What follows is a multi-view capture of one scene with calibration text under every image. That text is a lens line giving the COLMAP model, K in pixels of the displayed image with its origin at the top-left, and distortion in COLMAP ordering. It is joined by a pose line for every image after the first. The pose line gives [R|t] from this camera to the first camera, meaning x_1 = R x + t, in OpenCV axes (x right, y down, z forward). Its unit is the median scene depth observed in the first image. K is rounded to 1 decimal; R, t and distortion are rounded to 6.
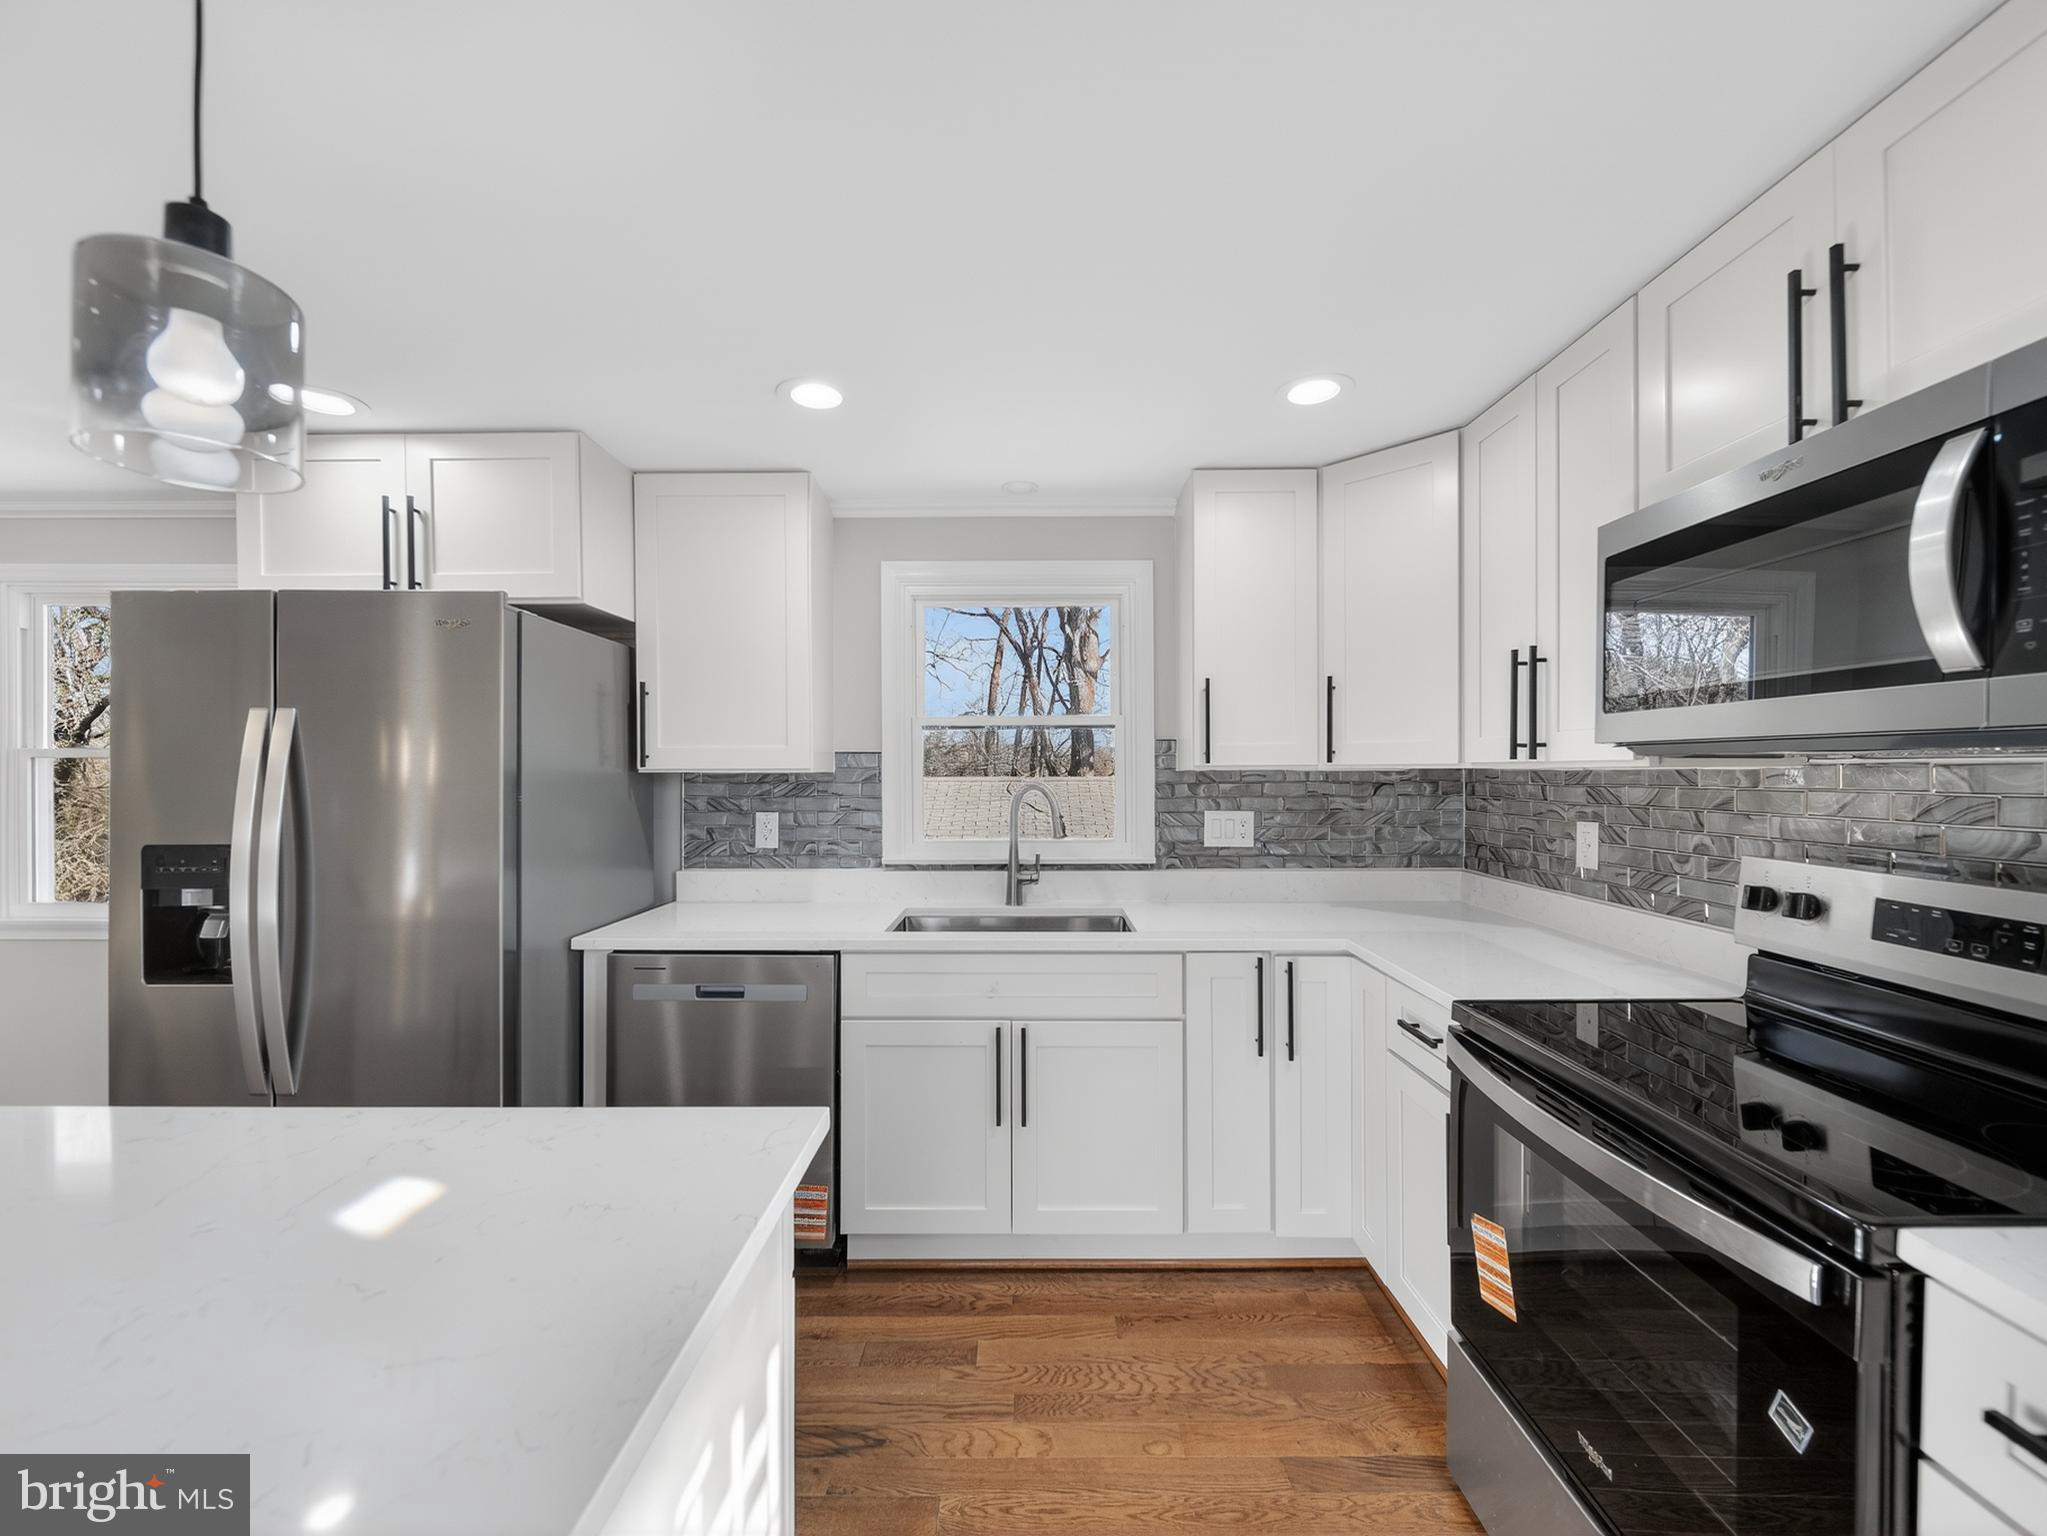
lens RADIAL K [[806.8, 0, 1029.1], [0, 806.8, 771.4], [0, 0, 1]] dist [0.000628, -0.000370]
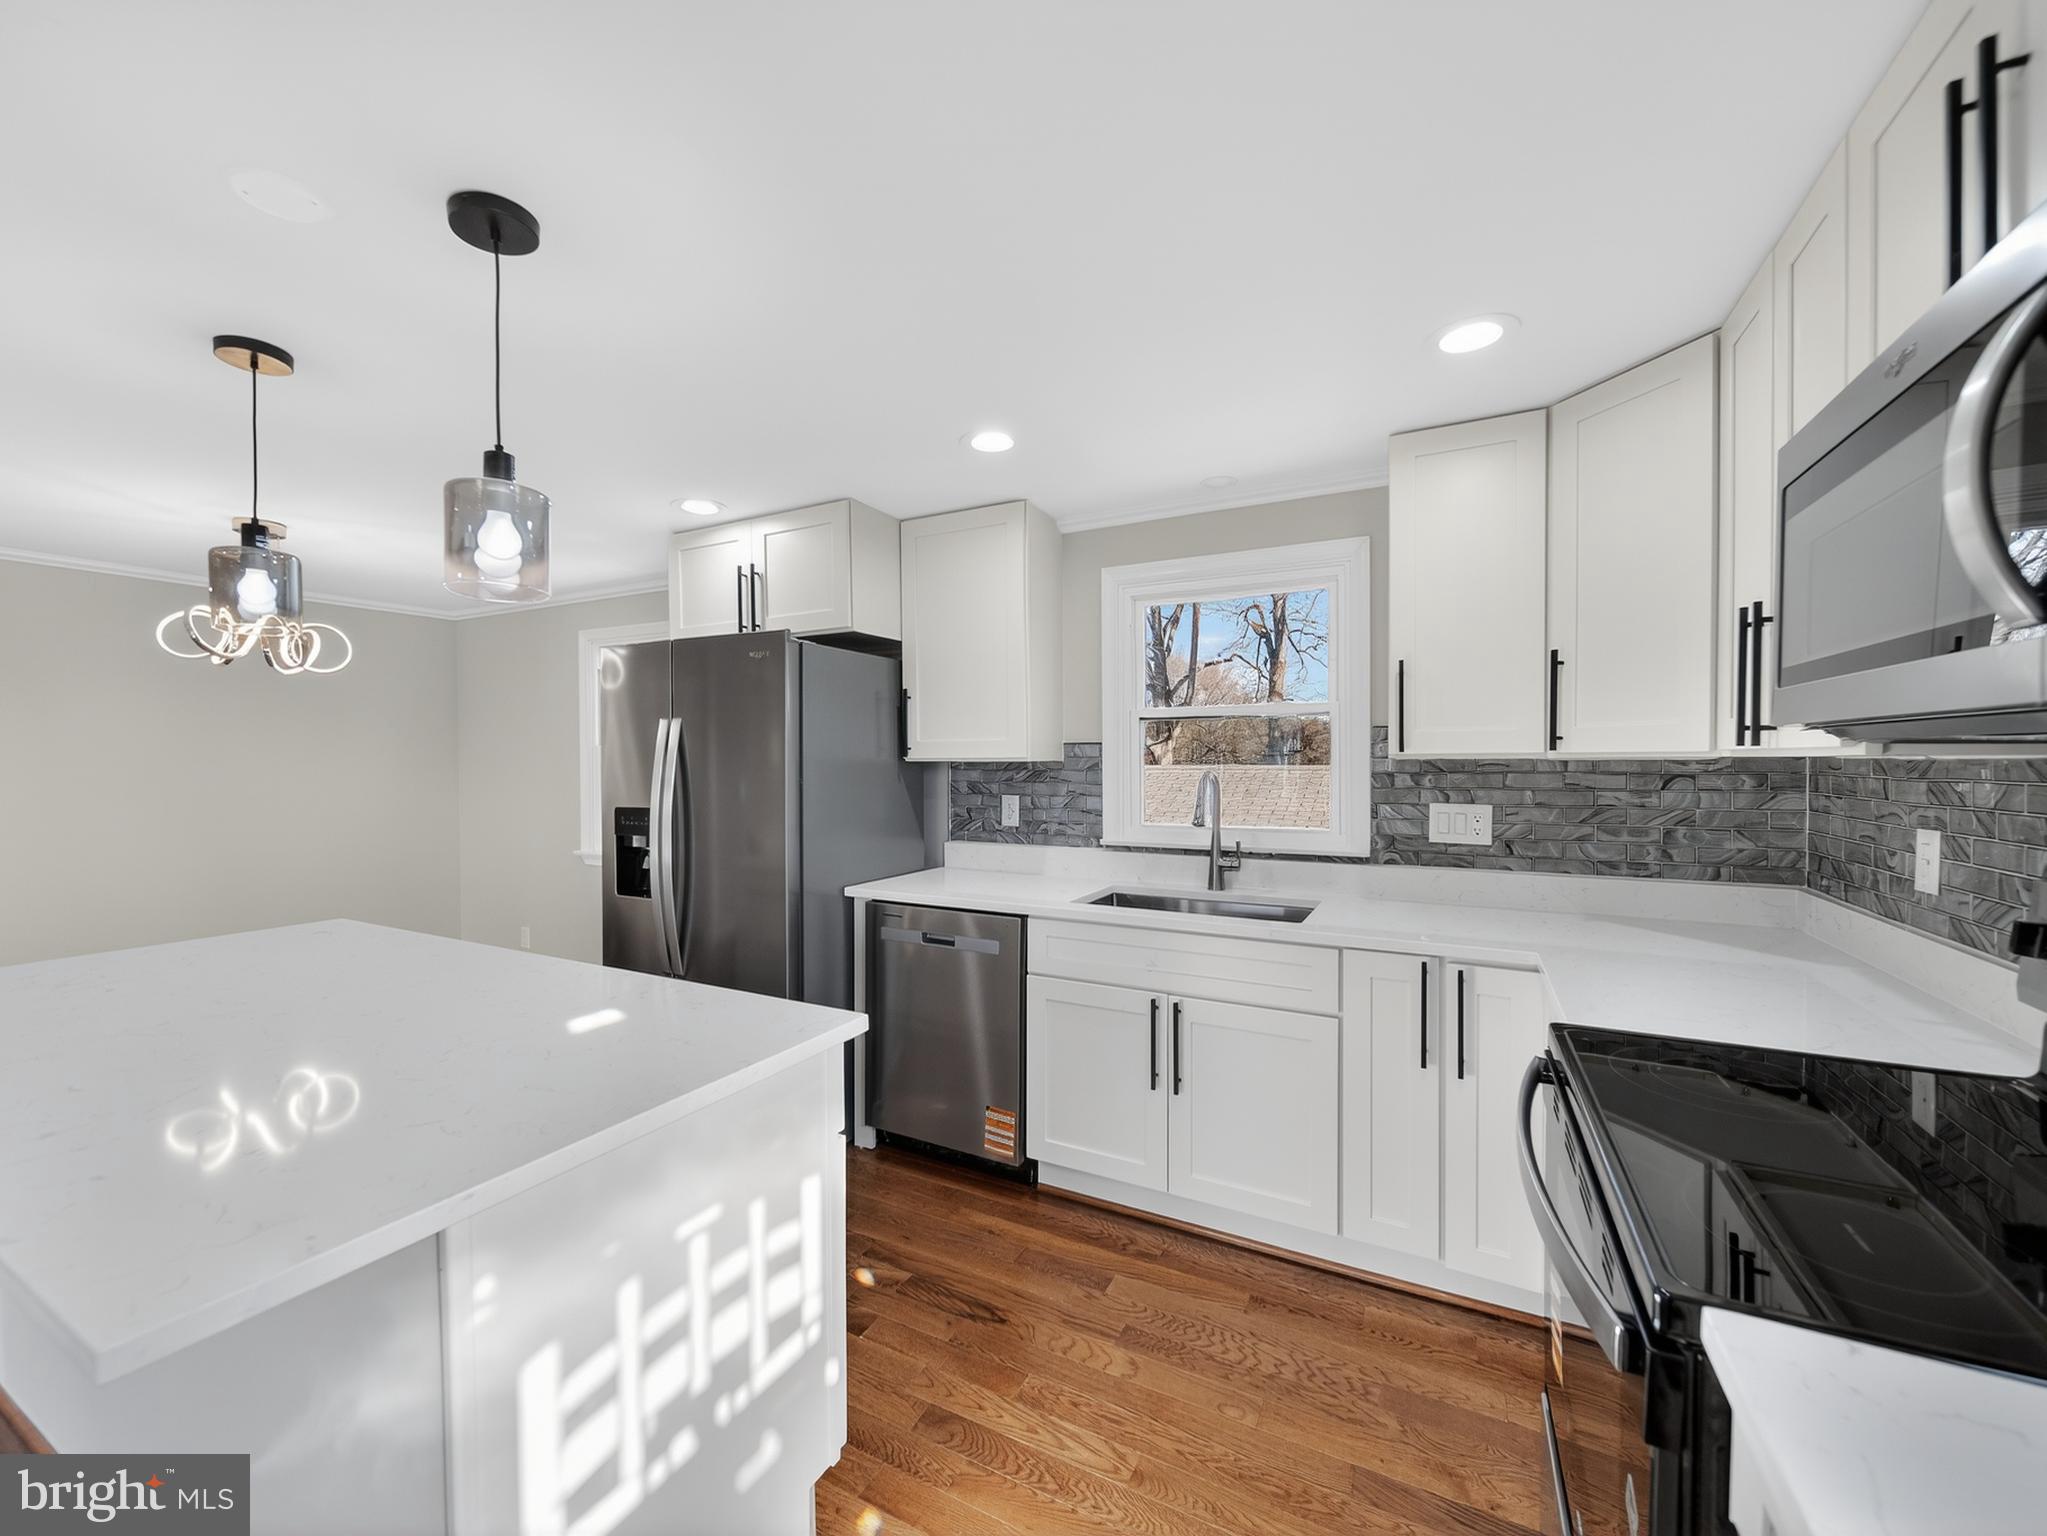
lens RADIAL K [[805.1, 0, 1027.8], [0, 805.1, 771.4], [0, 0, 1]] dist [0.000482, -0.002161]
pose [[0.887255, 0.006607, -0.461232, 0.295513], [0.000285, 0.999889, 0.014871, -0.001467], [0.461279, -0.013325, 0.887155, -0.023309]]
